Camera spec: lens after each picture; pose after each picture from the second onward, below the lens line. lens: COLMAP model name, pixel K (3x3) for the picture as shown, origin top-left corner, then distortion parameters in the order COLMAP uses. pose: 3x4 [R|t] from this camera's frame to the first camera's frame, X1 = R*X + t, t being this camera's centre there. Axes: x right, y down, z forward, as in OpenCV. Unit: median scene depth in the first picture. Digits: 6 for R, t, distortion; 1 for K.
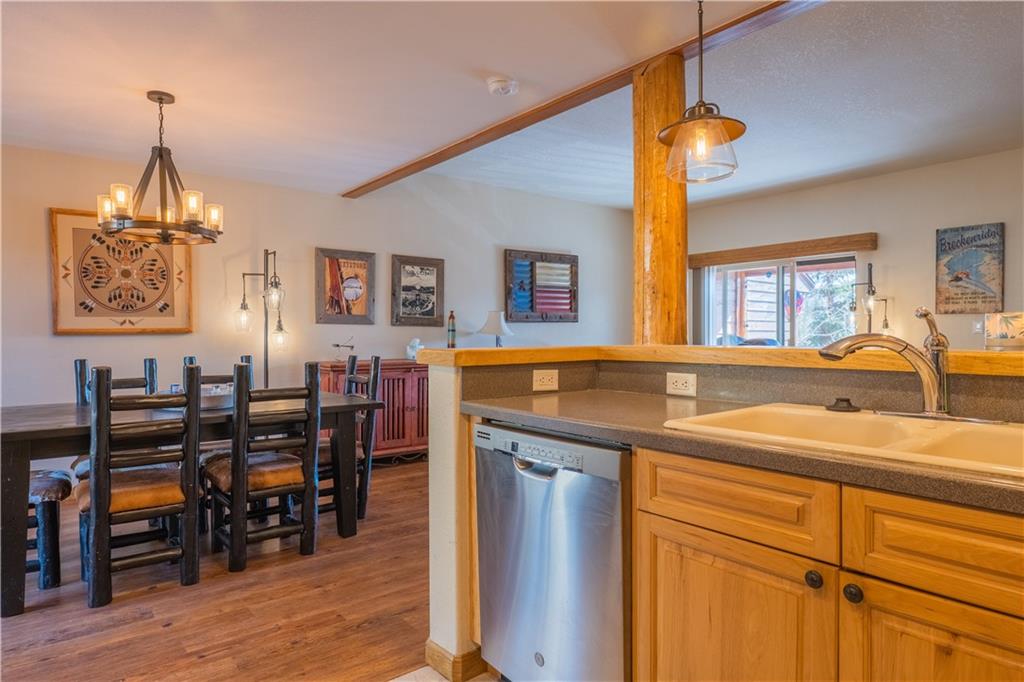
lens RADIAL K [[601.5, 0, 515.3], [0, 601.5, 341.8], [0, 0, 1]] dist [-0.030717, 0.022667]
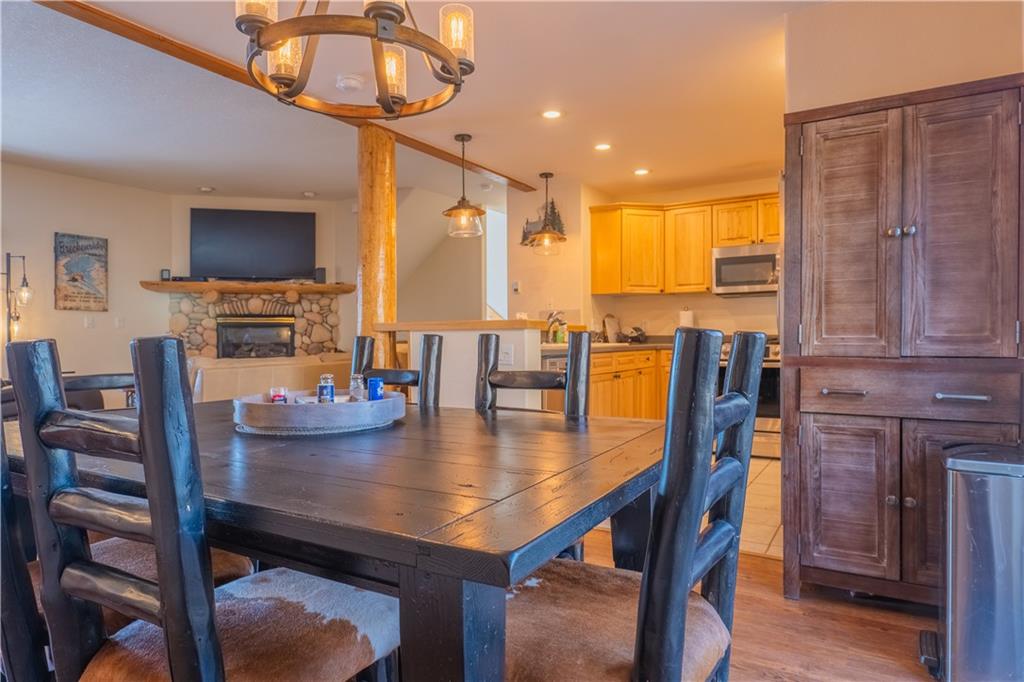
lens RADIAL K [[601.5, 0, 523.5], [0, 601.5, 337.8], [0, 0, 1]] dist [-0.030717, 0.022667]
pose [[-0.340637, -0.000048, 0.940195, -0.620609], [0.023197, 0.999695, 0.008455, 0.015774], [-0.939909, 0.024690, -0.340532, 0.583175]]
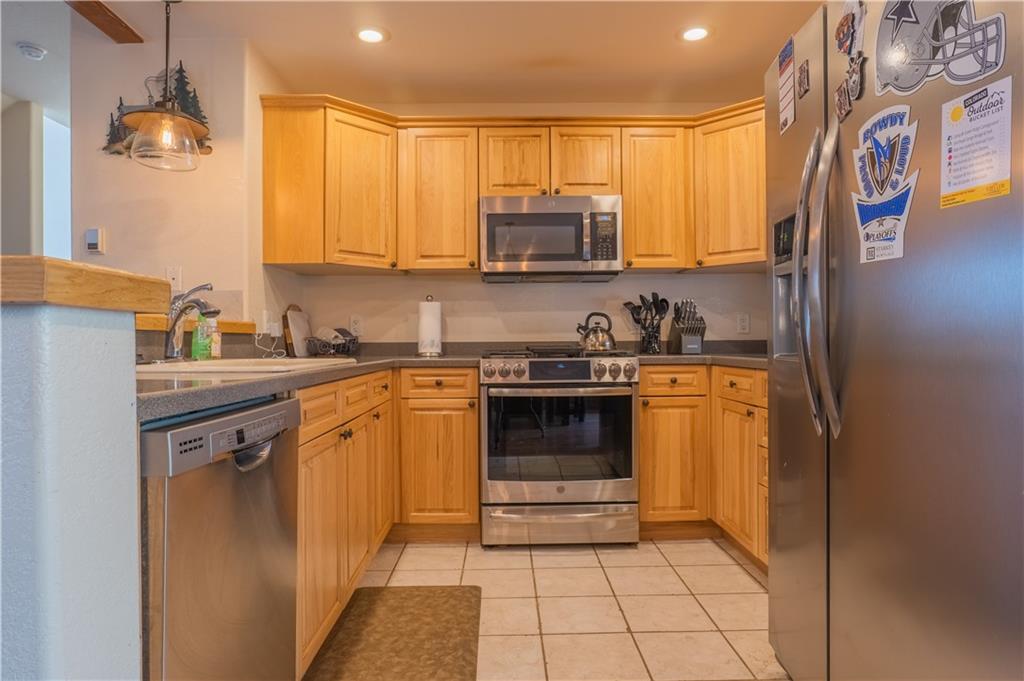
lens RADIAL K [[601.5, 0, 505.1], [0, 601.5, 342.1], [0, 0, 1]] dist [-0.030717, 0.022667]
pose [[-0.784049, 0.006001, 0.620670, -0.196331], [0.019211, 0.999709, 0.014603, 0.019181], [-0.620402, 0.023373, -0.783936, 0.410124]]
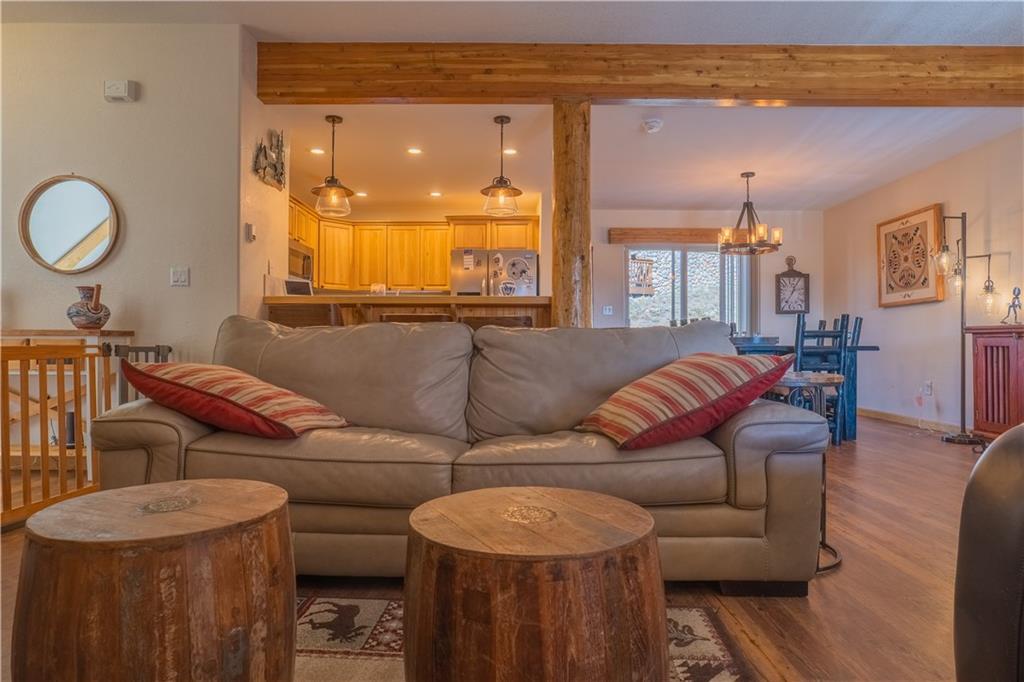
lens RADIAL K [[601.5, 0, 509.3], [0, 601.5, 340.3], [0, 0, 1]] dist [-0.030717, 0.022667]
pose [[-0.631806, -0.002826, -0.775122, 0.723686], [-0.009455, 0.999947, 0.004061, 0.054148], [0.775069, 0.009895, -0.631799, 0.900915]]
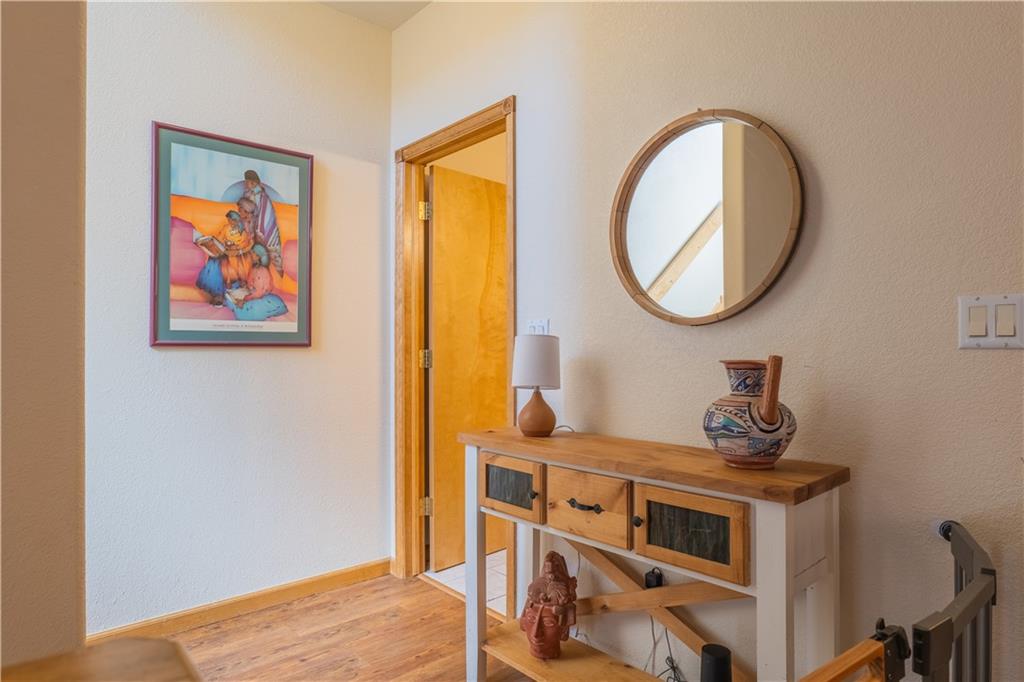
lens RADIAL K [[601.5, 0, 510.7], [0, 601.5, 344.5], [0, 0, 1]] dist [-0.030717, 0.022667]
pose [[-0.999230, 0.008170, -0.038379, 0.628091], [0.007859, 0.999935, 0.008256, -0.005091], [0.038444, 0.007948, -0.999229, 0.410193]]
